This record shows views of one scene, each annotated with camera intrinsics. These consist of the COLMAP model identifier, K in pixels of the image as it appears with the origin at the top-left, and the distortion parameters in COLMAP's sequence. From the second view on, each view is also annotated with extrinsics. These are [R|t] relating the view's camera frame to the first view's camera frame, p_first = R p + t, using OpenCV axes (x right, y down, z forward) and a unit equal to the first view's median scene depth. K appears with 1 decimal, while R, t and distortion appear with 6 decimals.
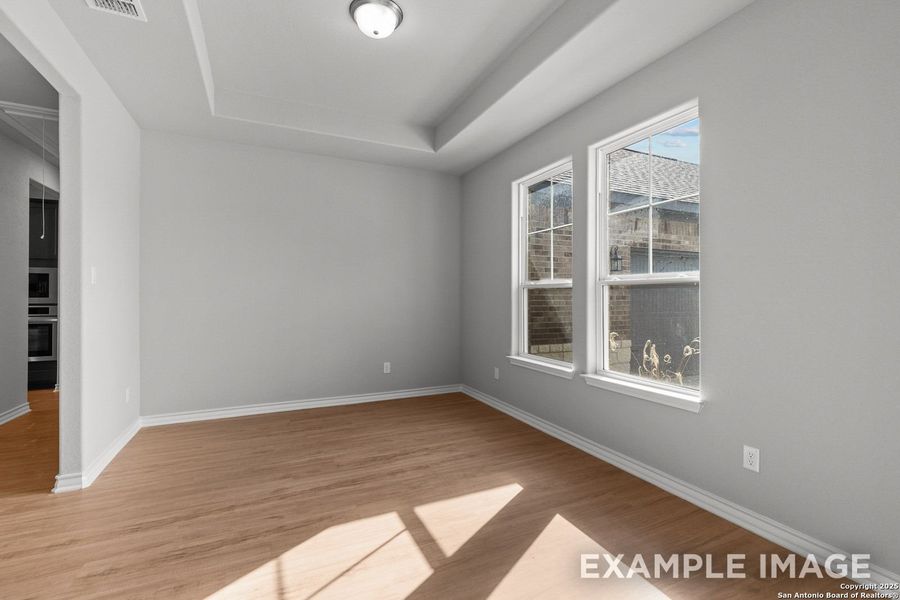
lens RADIAL K [[405.8, 0, 450.0], [0, 405.8, 300.0], [0, 0, 1]] dist [-0.002290, -0.000243]
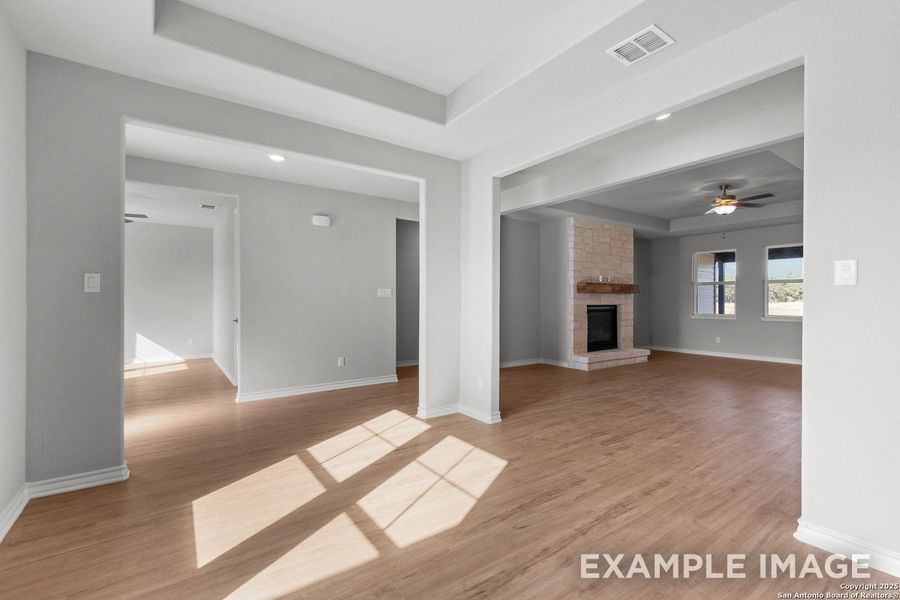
lens RADIAL K [[405.8, 0, 450.0], [0, 405.8, 300.0], [0, 0, 1]] dist [-0.002290, -0.000243]
pose [[-0.985568, -0.002497, -0.169264, -0.089672], [-0.003567, 0.999976, 0.006019, -0.015677], [0.169245, 0.006536, -0.985552, 1.821025]]
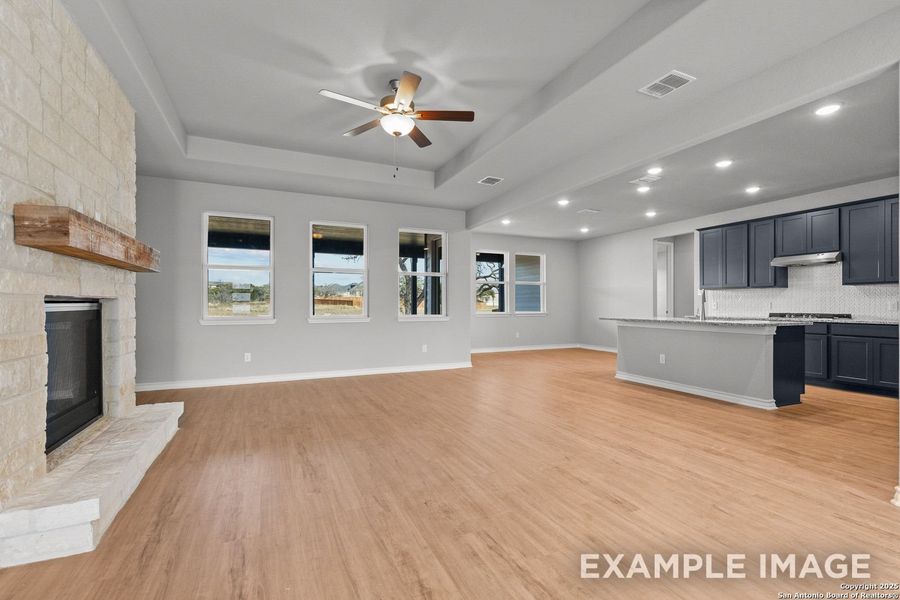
lens RADIAL K [[405.8, 0, 450.0], [0, 405.8, 300.0], [0, 0, 1]] dist [-0.002290, -0.000243]
pose [[-0.023742, -0.008843, -0.999679, -0.849497], [-0.007270, 0.999936, -0.008673, 0.049296], [0.999692, 0.007061, -0.023804, -0.262604]]
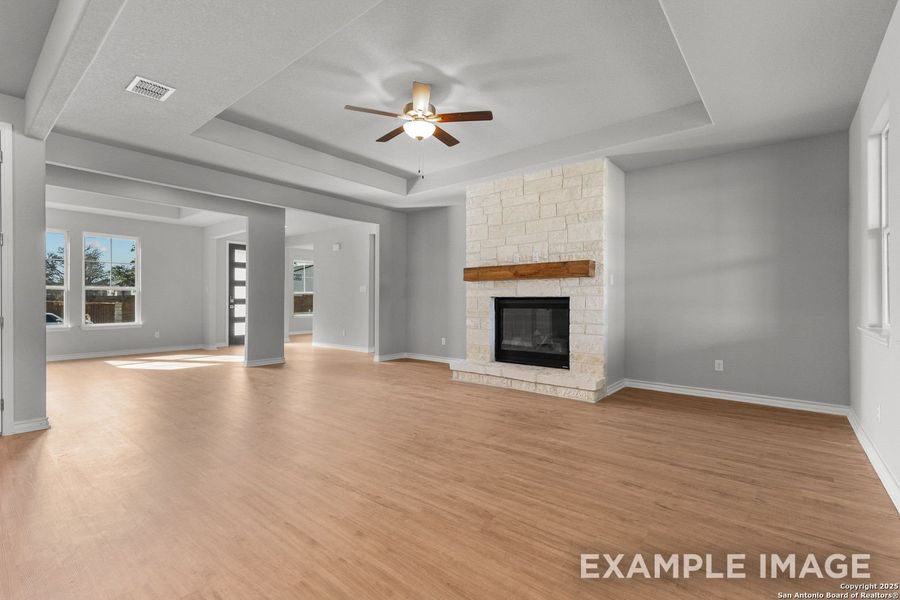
lens RADIAL K [[405.8, 0, 450.0], [0, 405.8, 300.0], [0, 0, 1]] dist [-0.002290, -0.000243]
pose [[-0.419702, 0.001042, 0.907661, -3.764112], [0.002504, 0.999997, 0.000010, 0.056206], [-0.907659, 0.002277, -0.419703, 0.052587]]
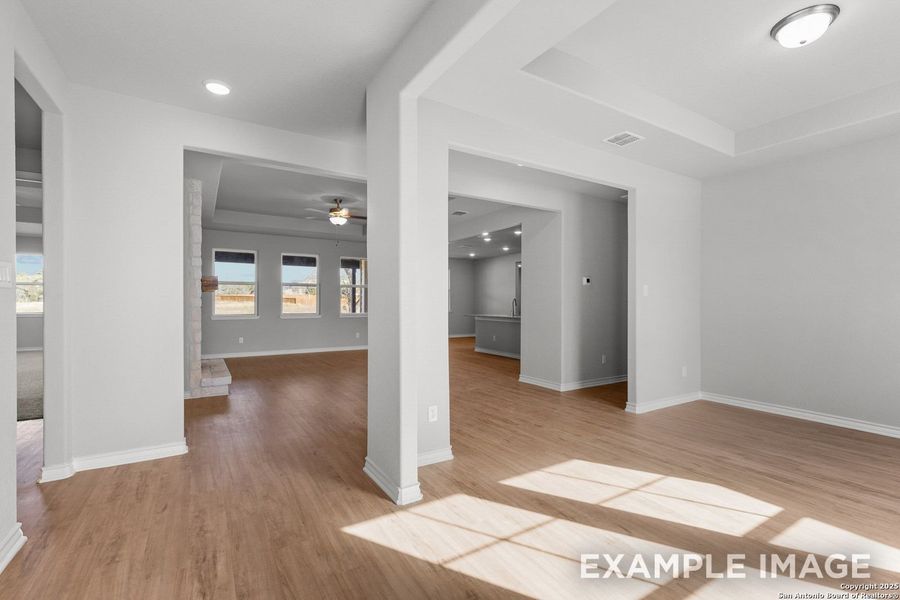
lens RADIAL K [[405.8, 0, 450.0], [0, 405.8, 300.0], [0, 0, 1]] dist [-0.002290, -0.000243]
pose [[0.109614, -0.001982, -0.993972, 0.798554], [-0.010650, 0.999938, -0.003168, -0.009010], [0.993917, 0.010933, 0.109586, 0.011100]]
